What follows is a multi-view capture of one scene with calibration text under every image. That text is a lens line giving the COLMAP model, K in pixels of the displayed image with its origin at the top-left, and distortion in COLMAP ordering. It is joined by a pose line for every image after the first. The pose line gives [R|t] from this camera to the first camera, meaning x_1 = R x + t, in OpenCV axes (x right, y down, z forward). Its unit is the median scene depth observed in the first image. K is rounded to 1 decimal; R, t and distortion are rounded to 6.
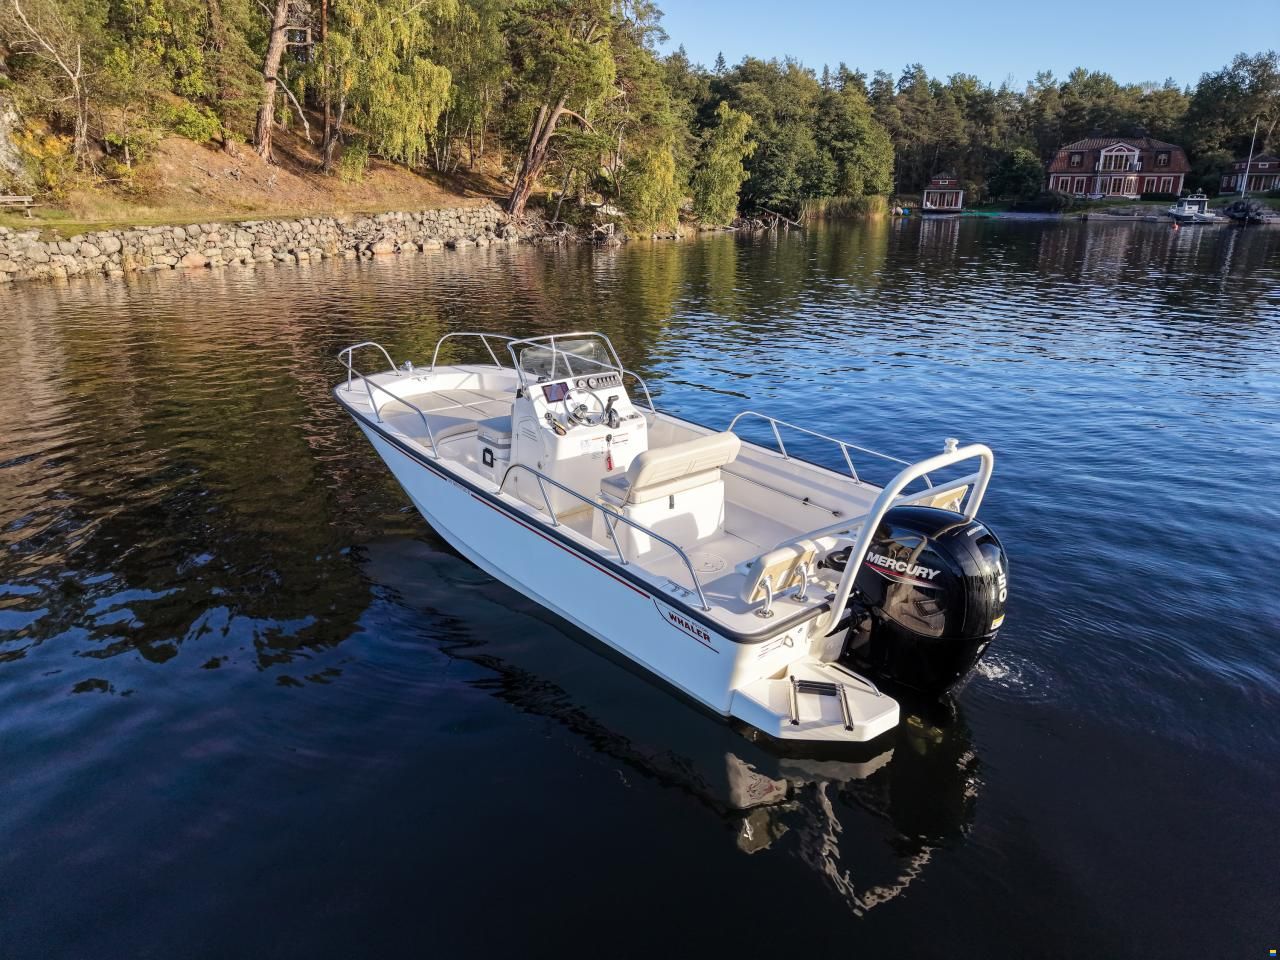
lens RADIAL K [[870.6, 0, 644.0], [0, 870.6, 478.6], [0, 0, 1]] dist [0.055056, -0.049336]
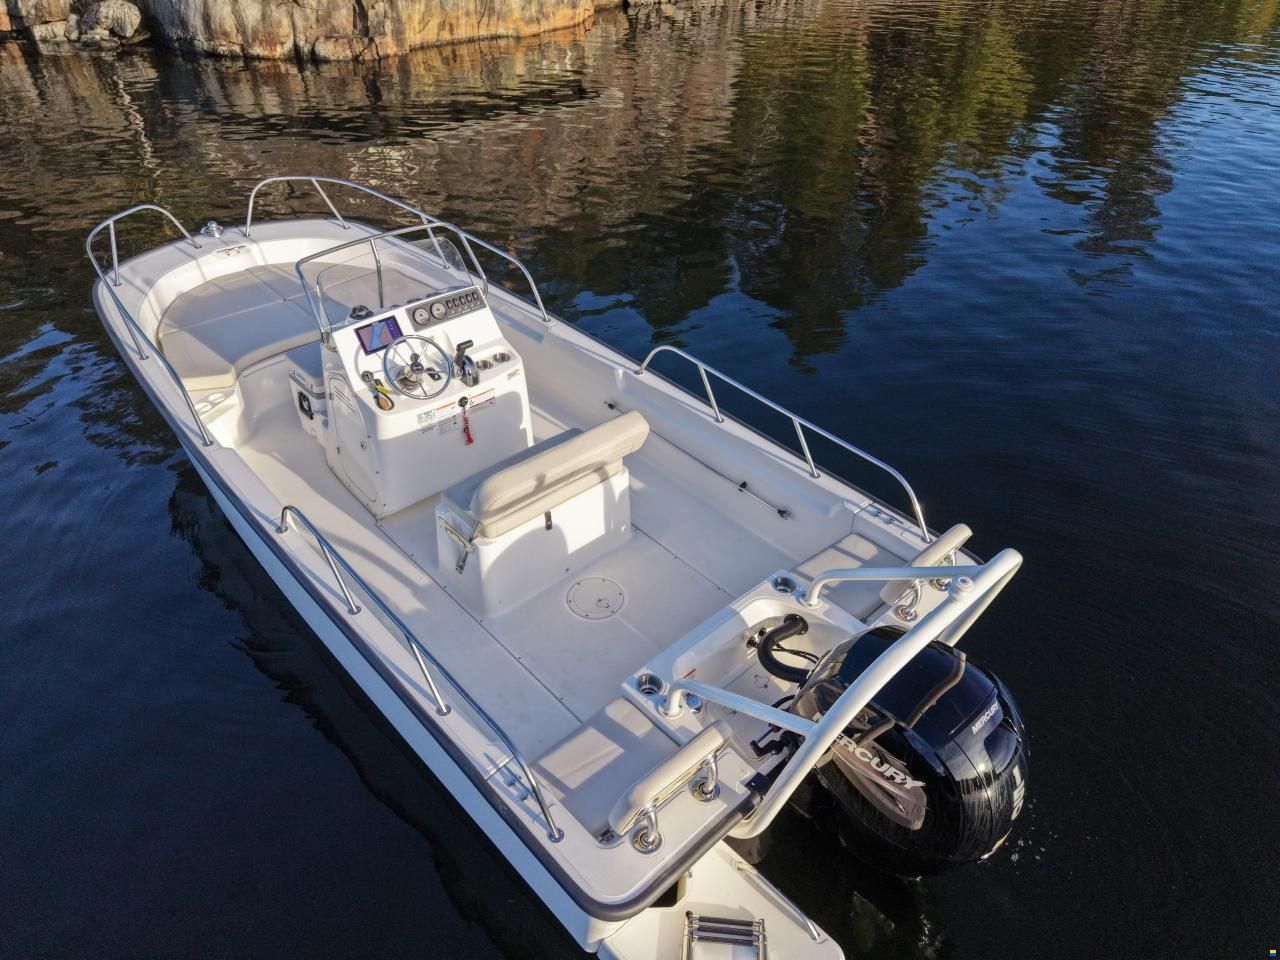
lens RADIAL K [[870.6, 0, 644.0], [0, 870.6, 478.6], [0, 0, 1]] dist [0.055056, -0.049336]
pose [[0.999490, -0.016076, 0.027603, 0.082985], [0.007284, 0.956065, 0.293063, -0.189657], [-0.031102, -0.292713, 0.955694, 0.312532]]
